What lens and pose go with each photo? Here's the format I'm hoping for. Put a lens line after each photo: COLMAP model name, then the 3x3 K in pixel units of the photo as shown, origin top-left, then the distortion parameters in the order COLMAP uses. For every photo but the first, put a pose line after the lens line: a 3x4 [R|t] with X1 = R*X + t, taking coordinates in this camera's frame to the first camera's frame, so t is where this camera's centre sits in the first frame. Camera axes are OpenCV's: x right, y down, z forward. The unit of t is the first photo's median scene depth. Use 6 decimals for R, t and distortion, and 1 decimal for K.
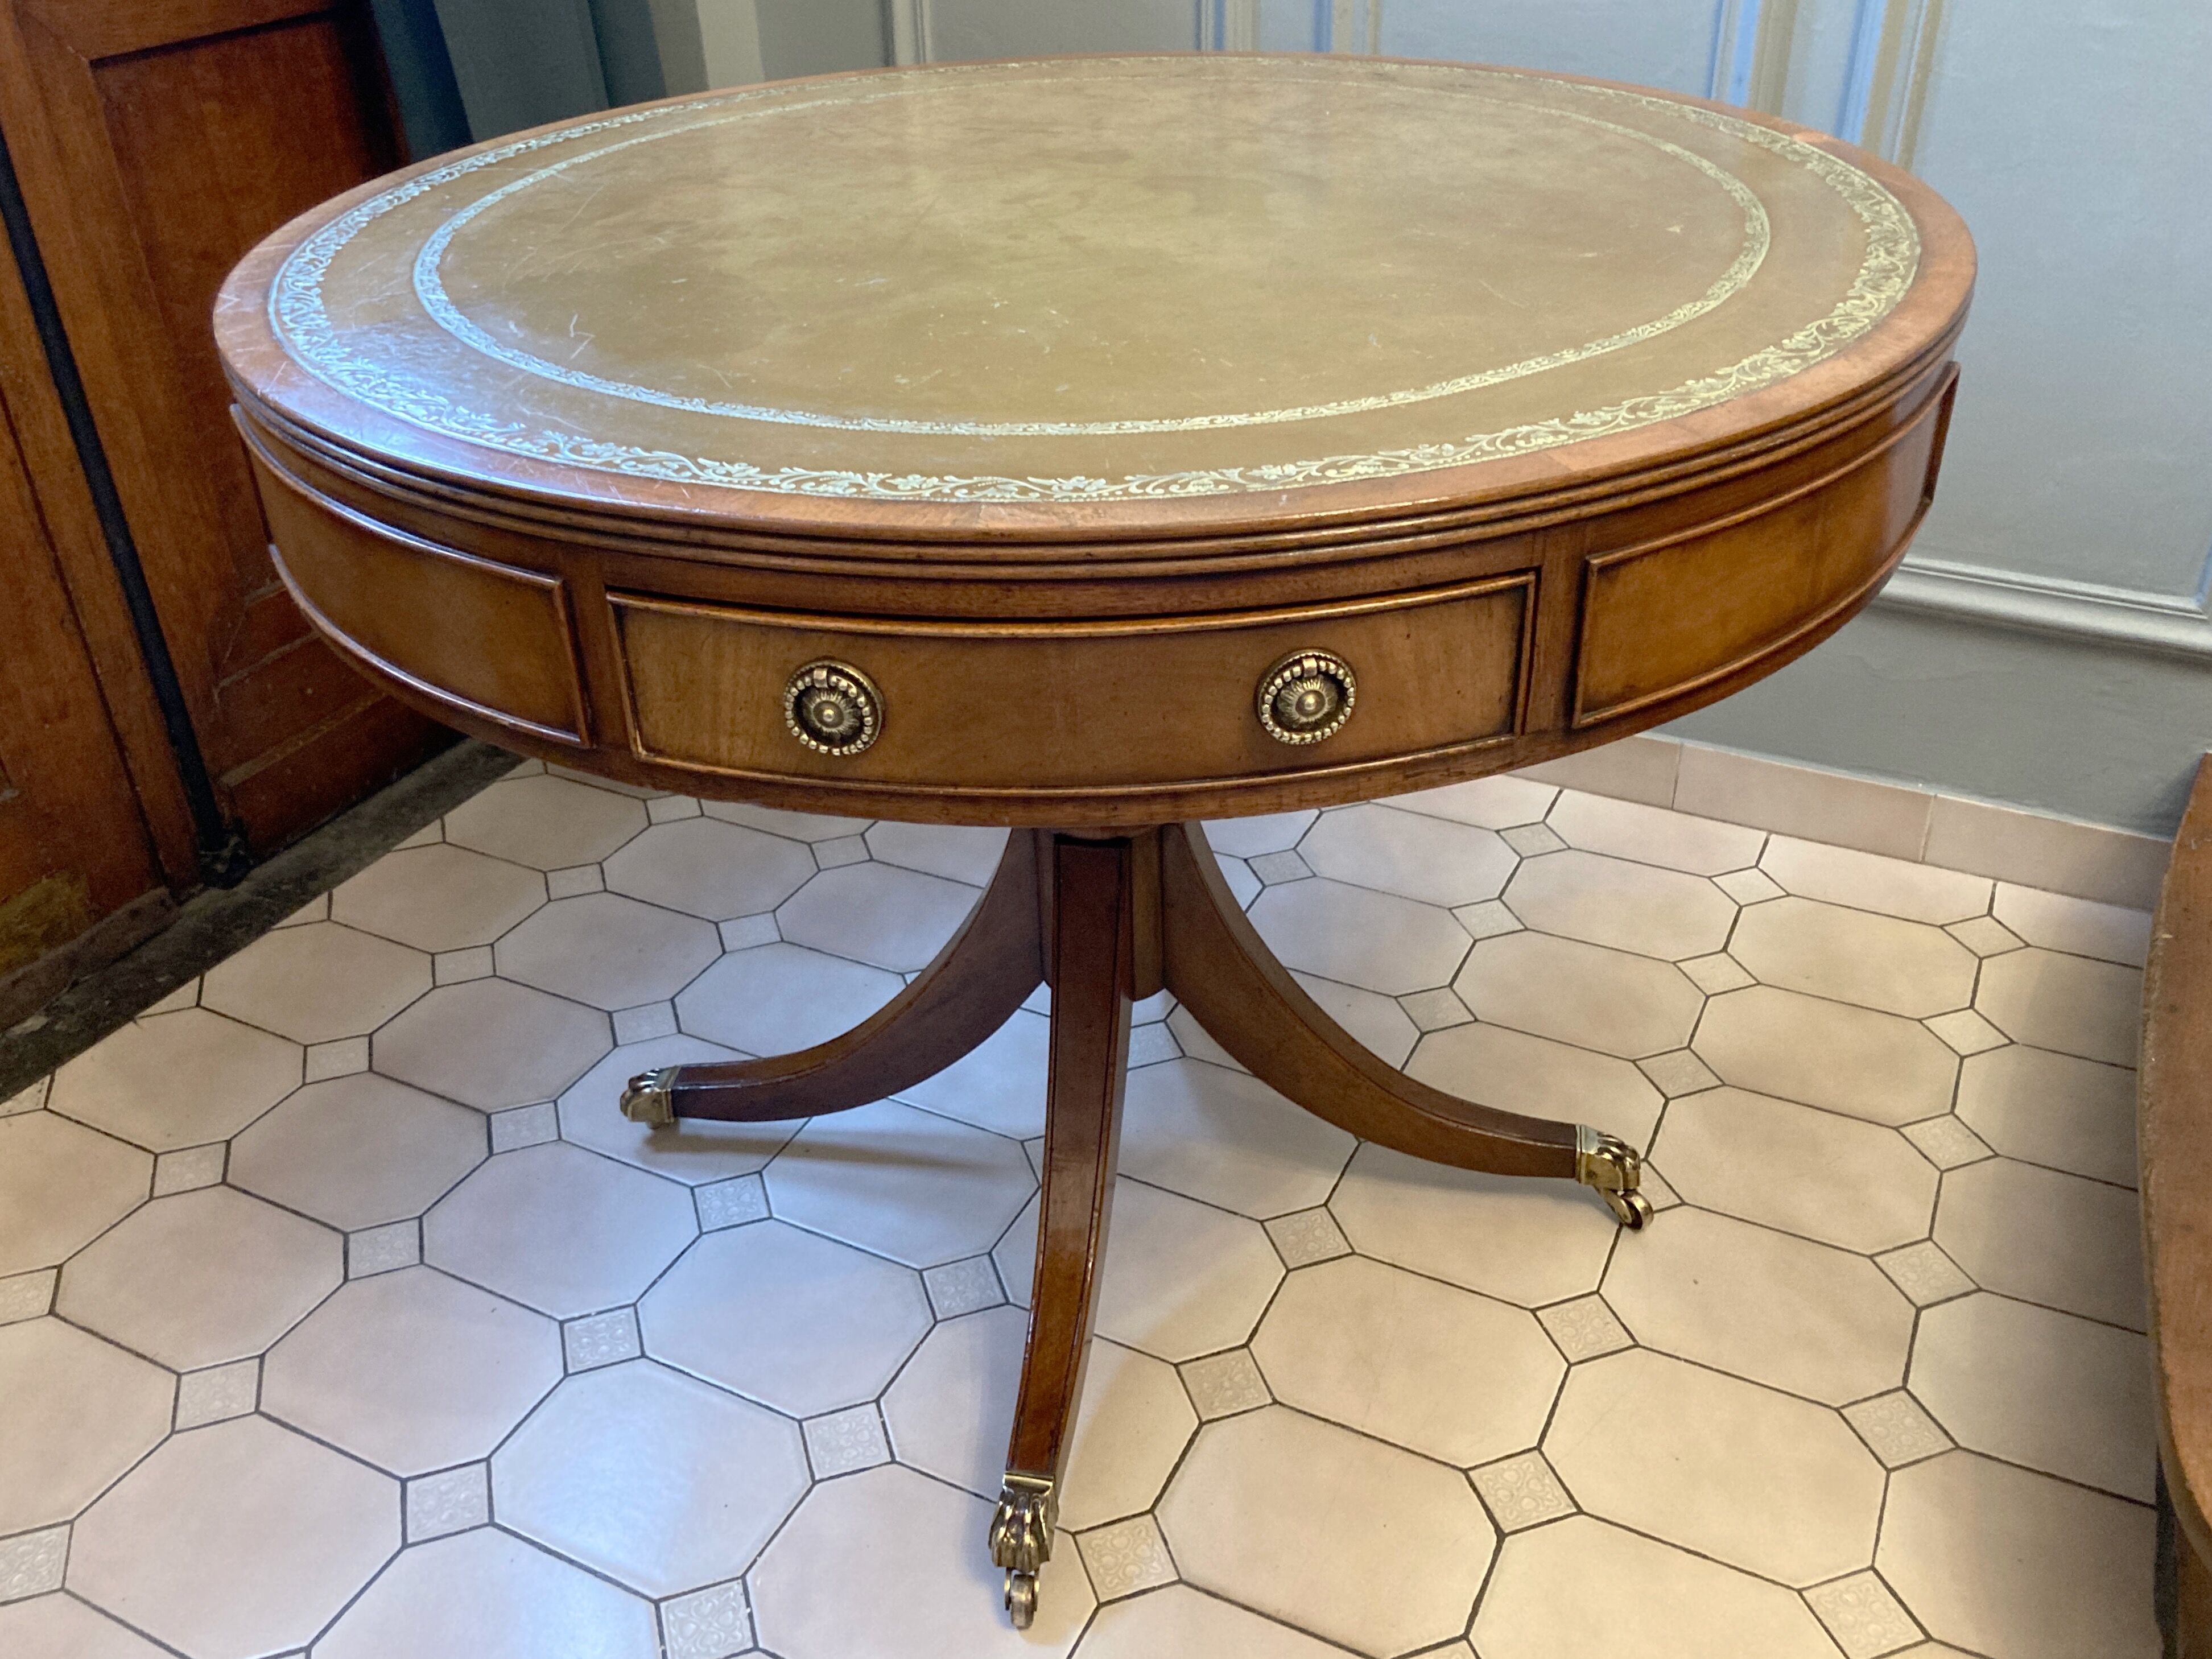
lens RADIAL K [[1899.2, 0, 1100.8], [0, 1899.2, 822.3], [0, 0, 1]] dist [0.004847, 0.001970]
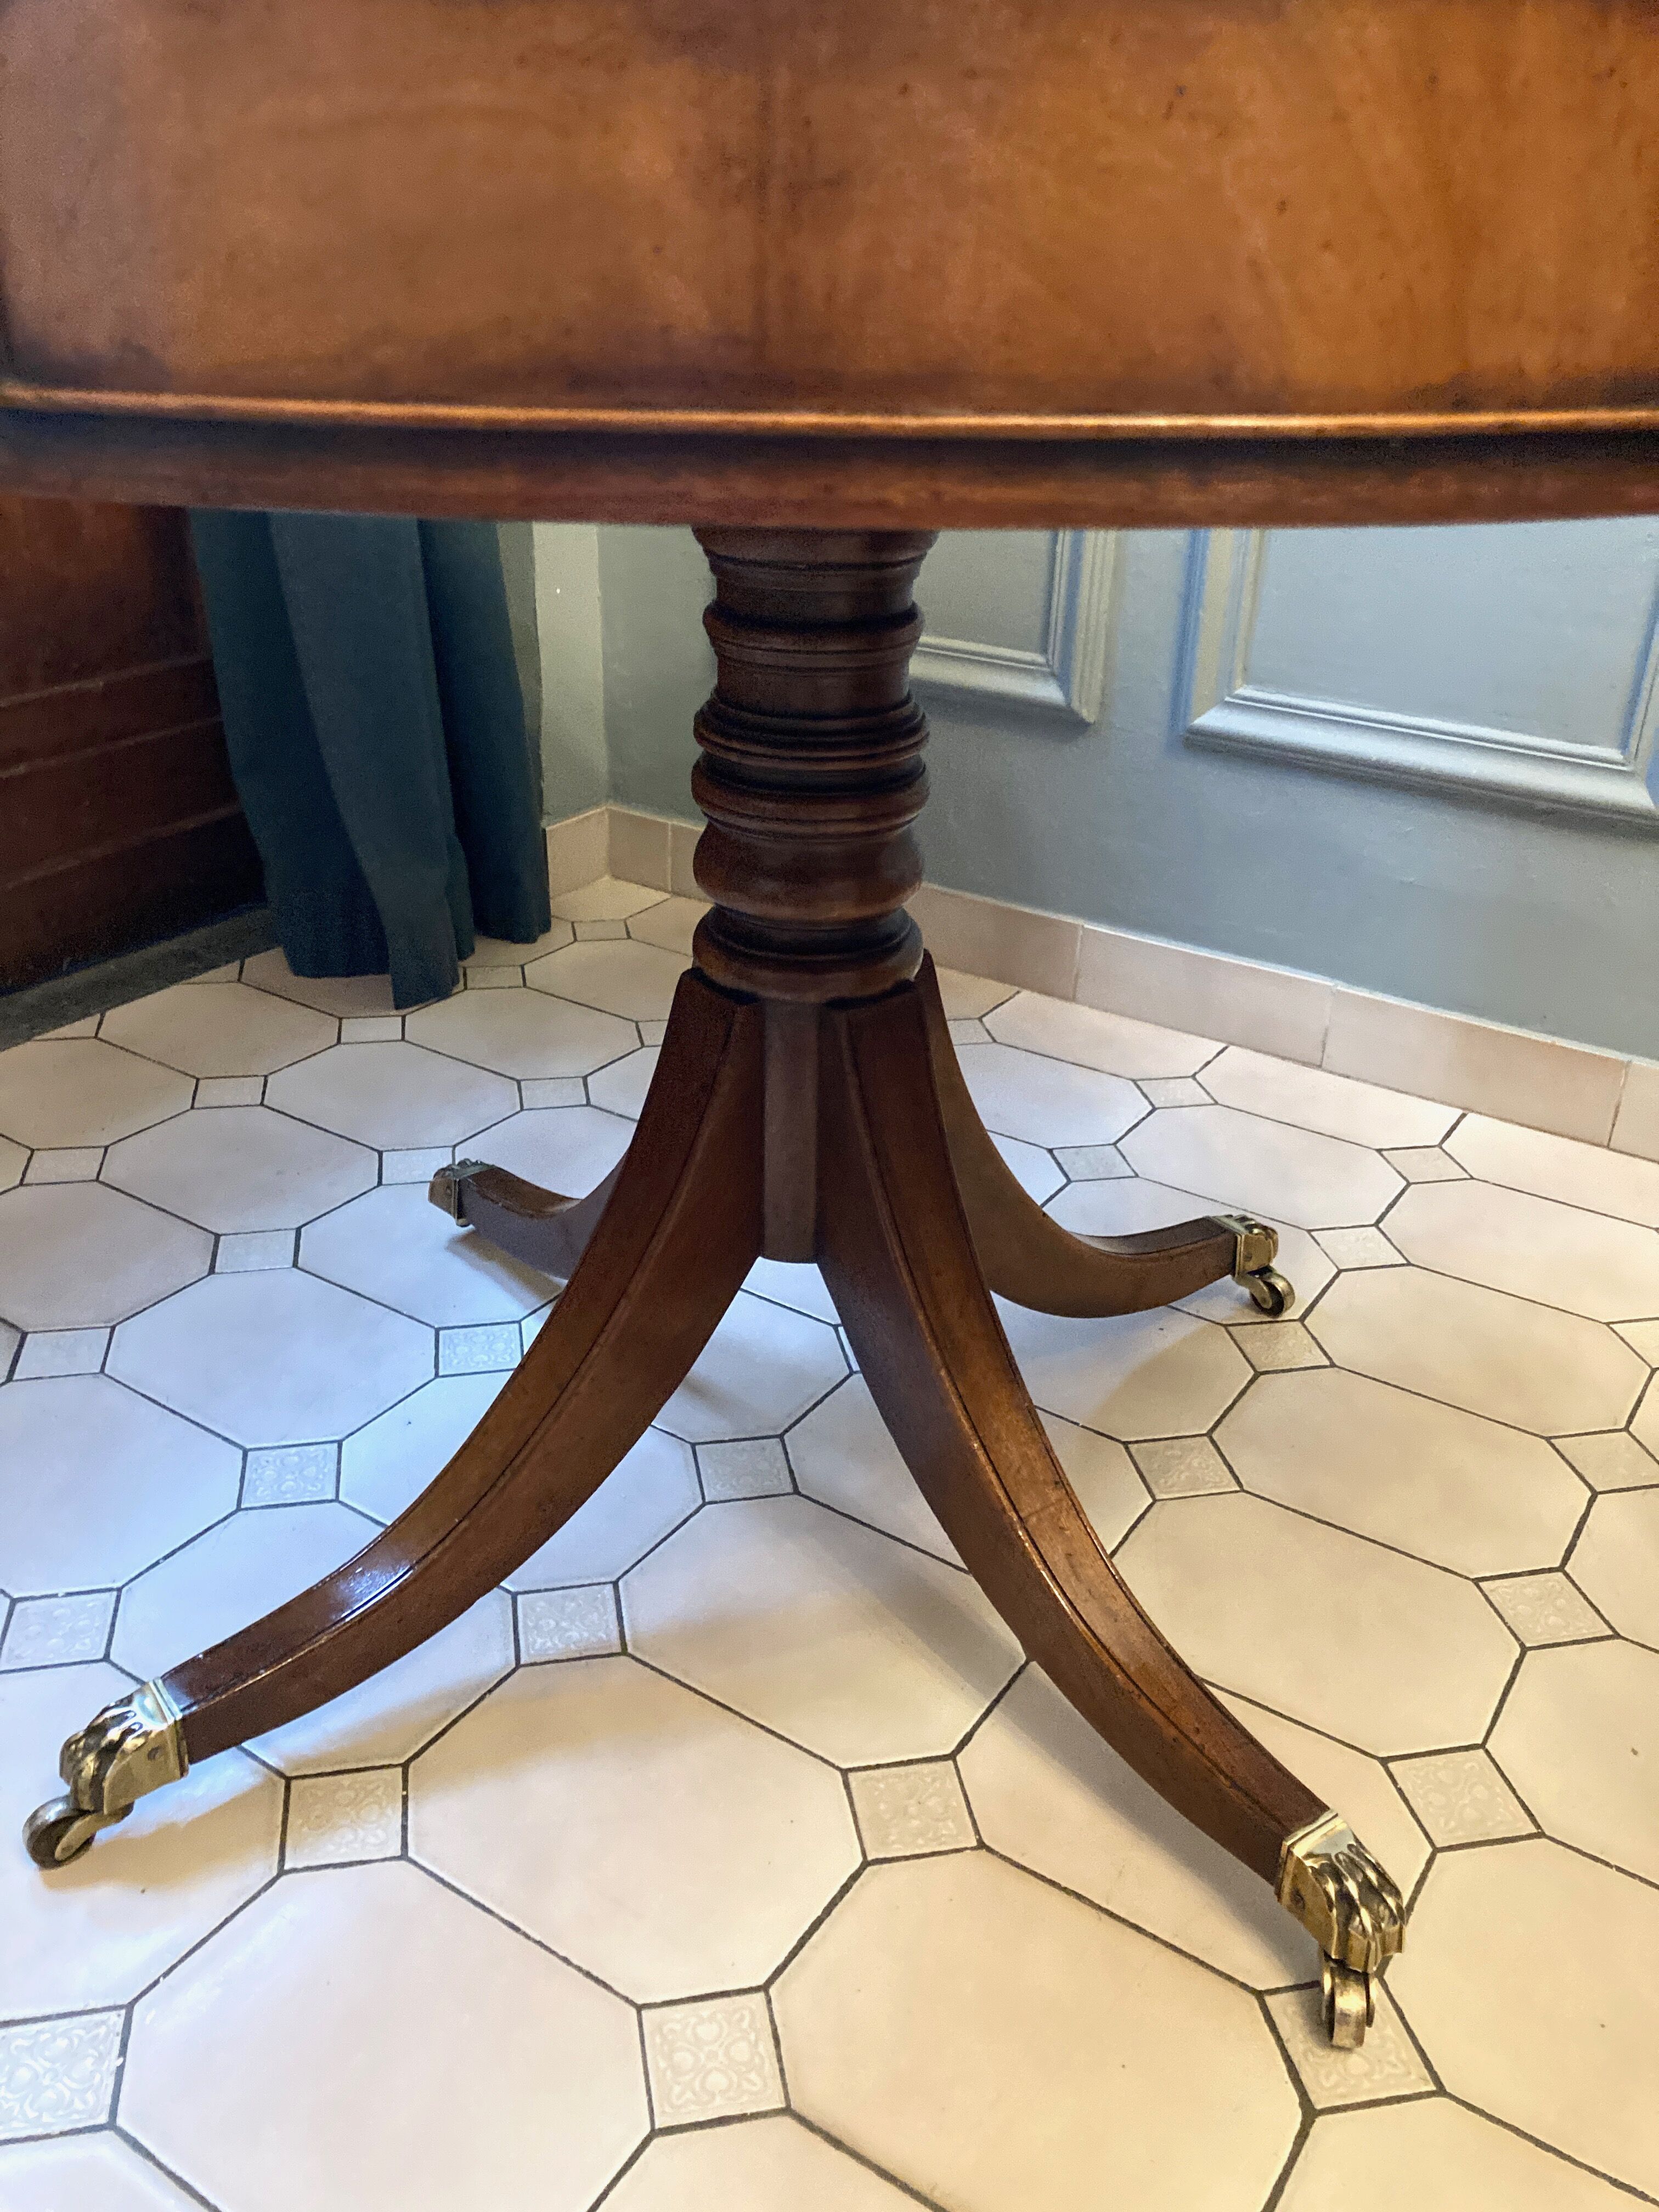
lens RADIAL K [[1828.7, 0, 804.1], [0, 1828.7, 1134.2], [0, 0, 1]] dist [0.009777, -0.006582]
pose [[0.990594, 0.100828, -0.092510, 0.076567], [-0.106758, 0.992378, -0.061556, 0.122499], [0.085598, 0.070854, 0.993807, 0.400586]]
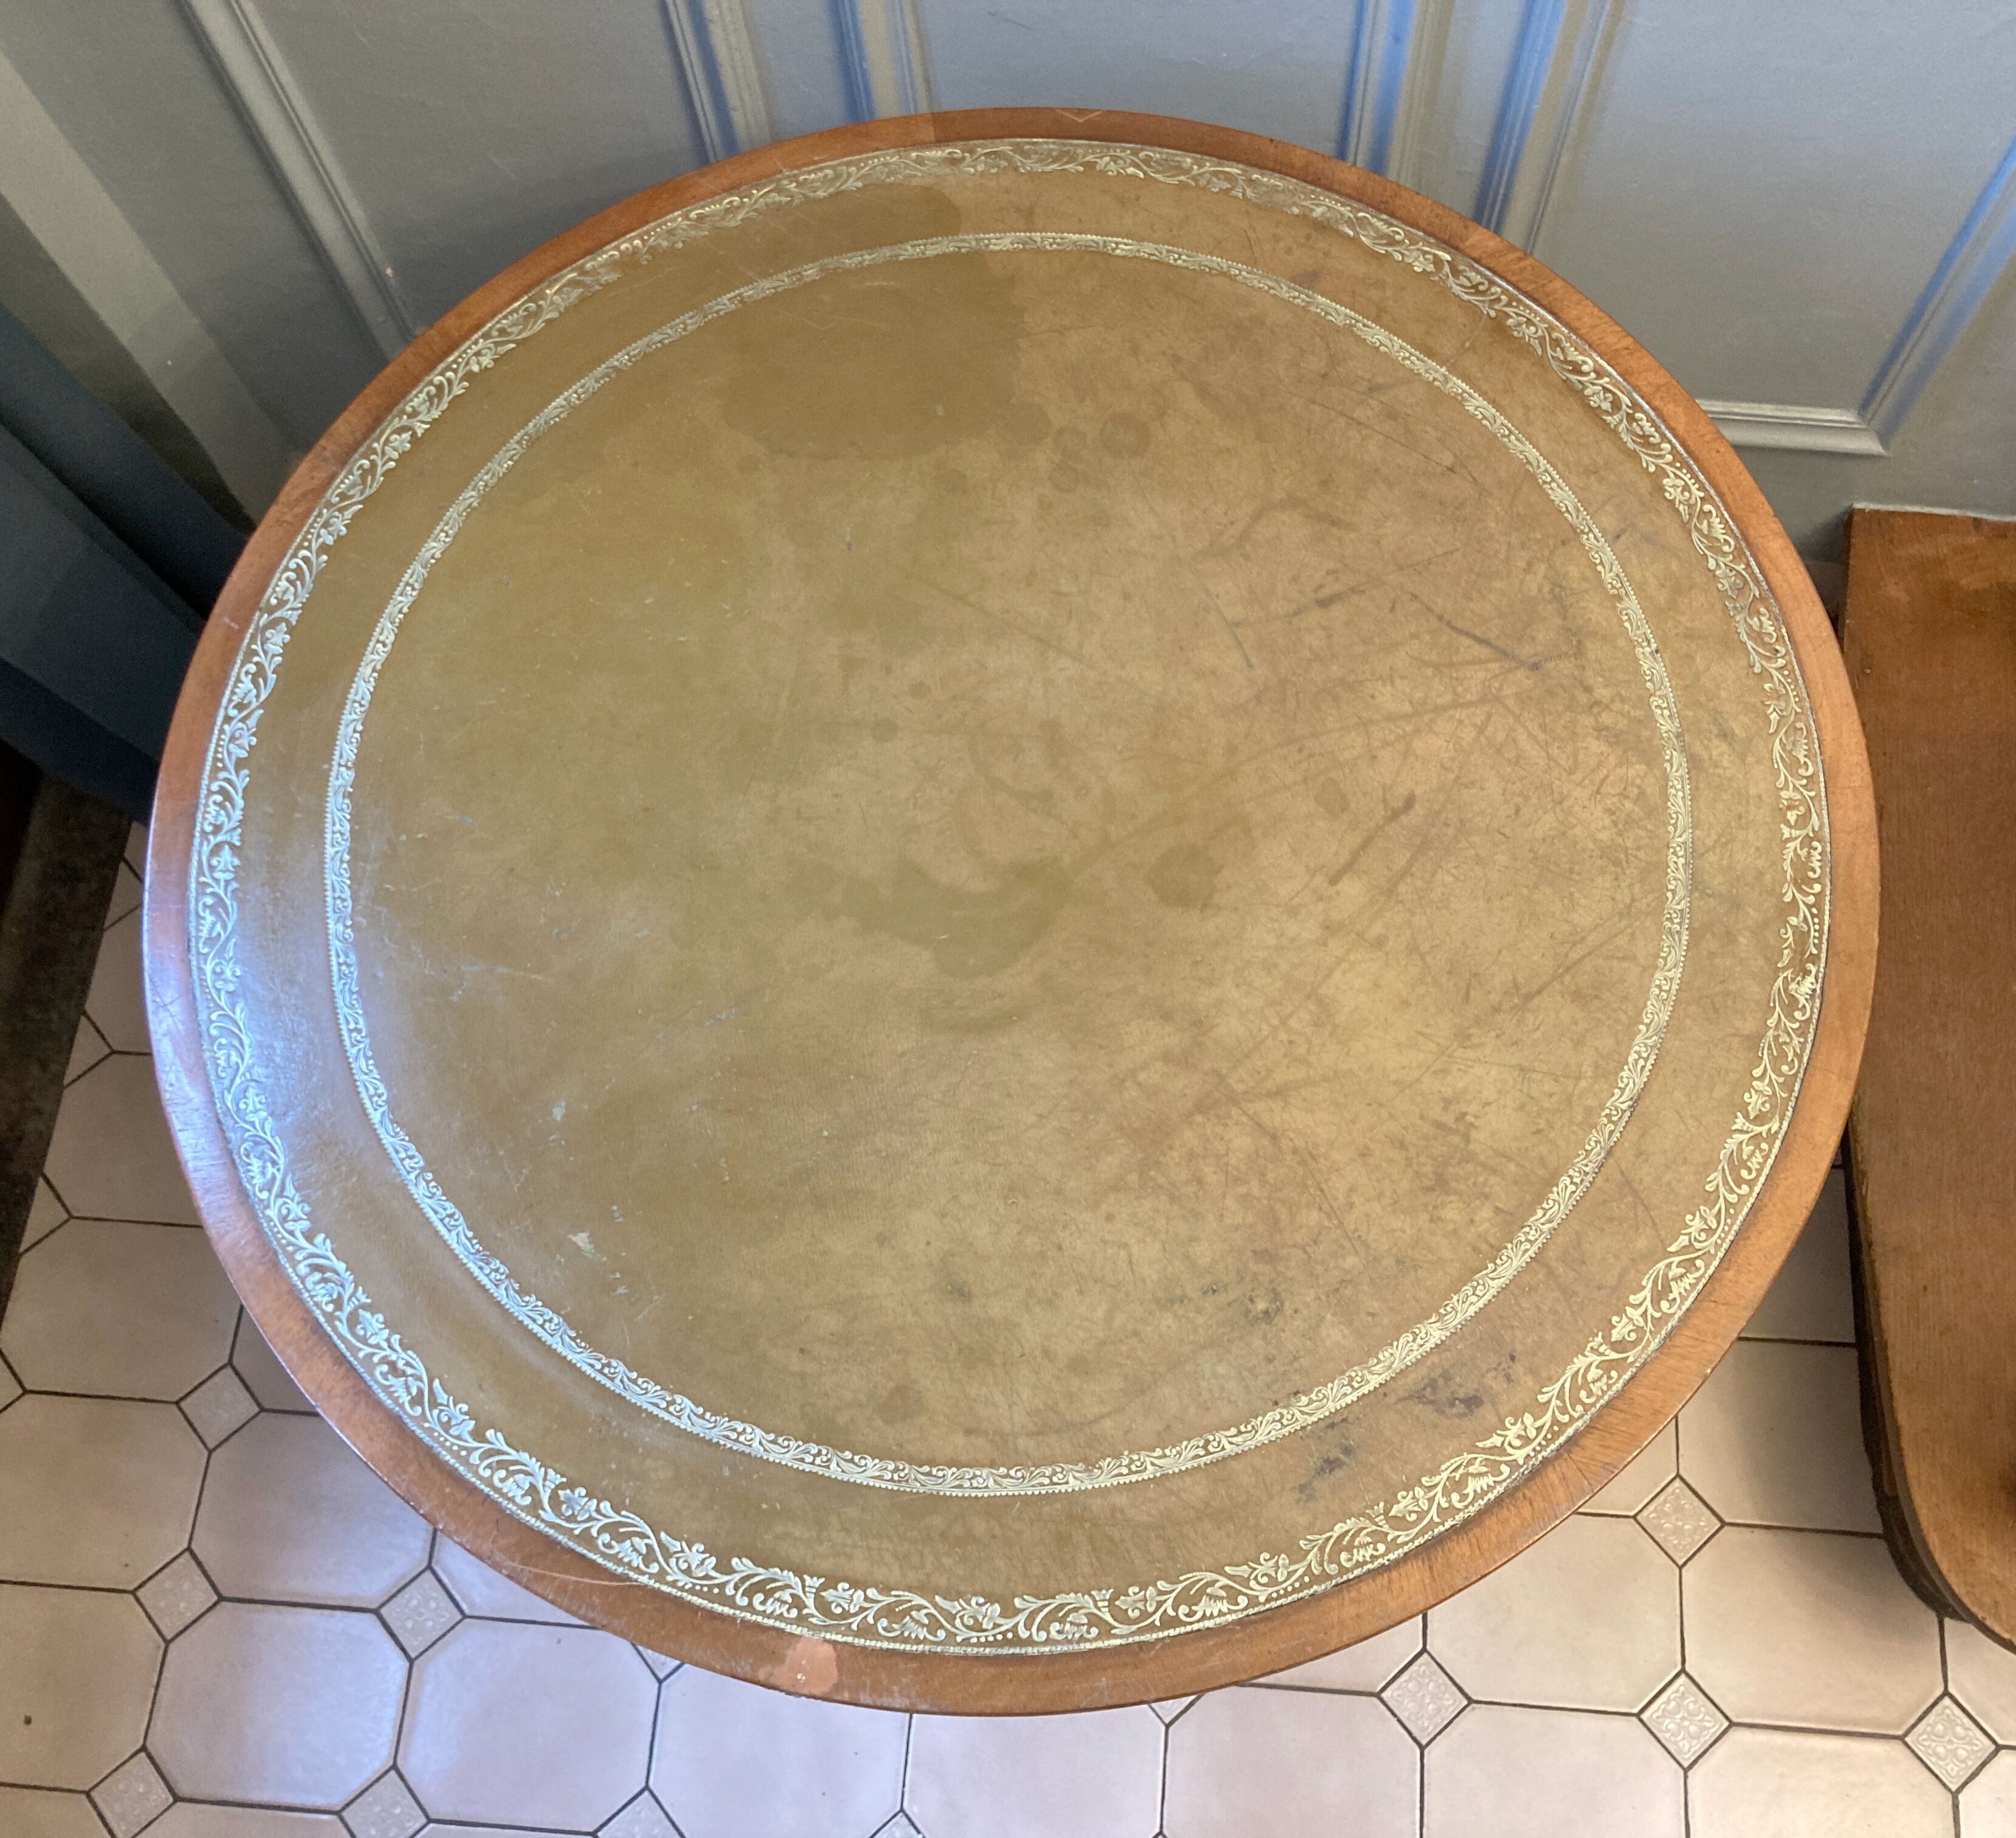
lens RADIAL K [[1989.6, 0, 1044.9], [0, 1989.6, 920.1], [0, 0, 1]] dist [0.021888, 0.000000]
pose [[-0.399040, 0.874441, -0.275897, 0.322803], [-0.442929, 0.079632, 0.893013, -1.241837], [0.802858, 0.478551, 0.355539, 0.704114]]
